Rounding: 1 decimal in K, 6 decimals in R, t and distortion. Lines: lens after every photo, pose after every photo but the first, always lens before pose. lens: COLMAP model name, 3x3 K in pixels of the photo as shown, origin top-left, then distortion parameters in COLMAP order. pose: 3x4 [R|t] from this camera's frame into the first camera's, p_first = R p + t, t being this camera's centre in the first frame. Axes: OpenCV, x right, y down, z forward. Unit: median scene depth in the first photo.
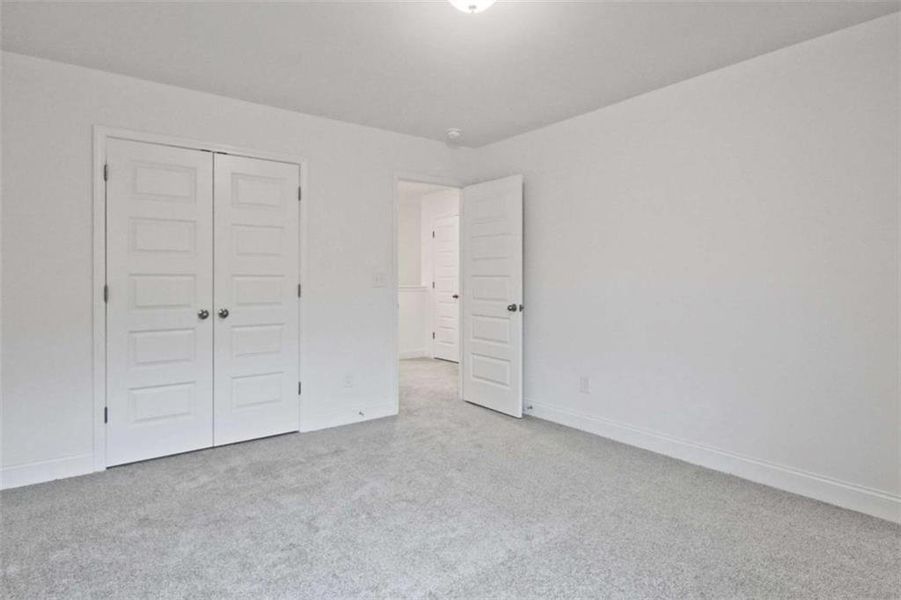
lens RADIAL K [[479.8, 0, 445.0], [0, 479.8, 281.3], [0, 0, 1]] dist [-0.001471, -0.000097]
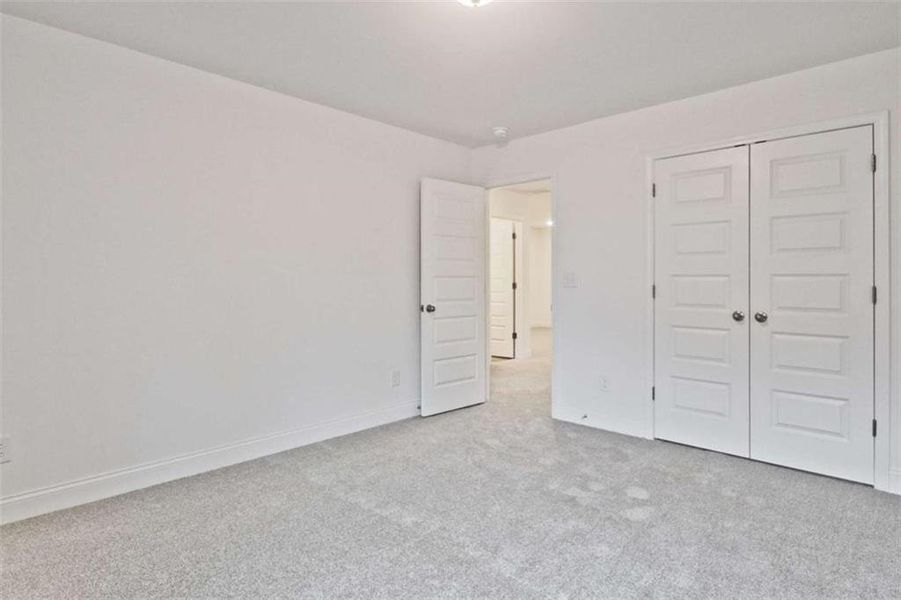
lens RADIAL K [[479.8, 0, 445.0], [0, 479.8, 281.3], [0, 0, 1]] dist [-0.001471, -0.000097]
pose [[0.179933, 0.002103, -0.983677, 0.332758], [-0.003166, 0.999994, 0.001558, -0.000789], [0.983674, 0.002834, 0.179939, 0.245937]]
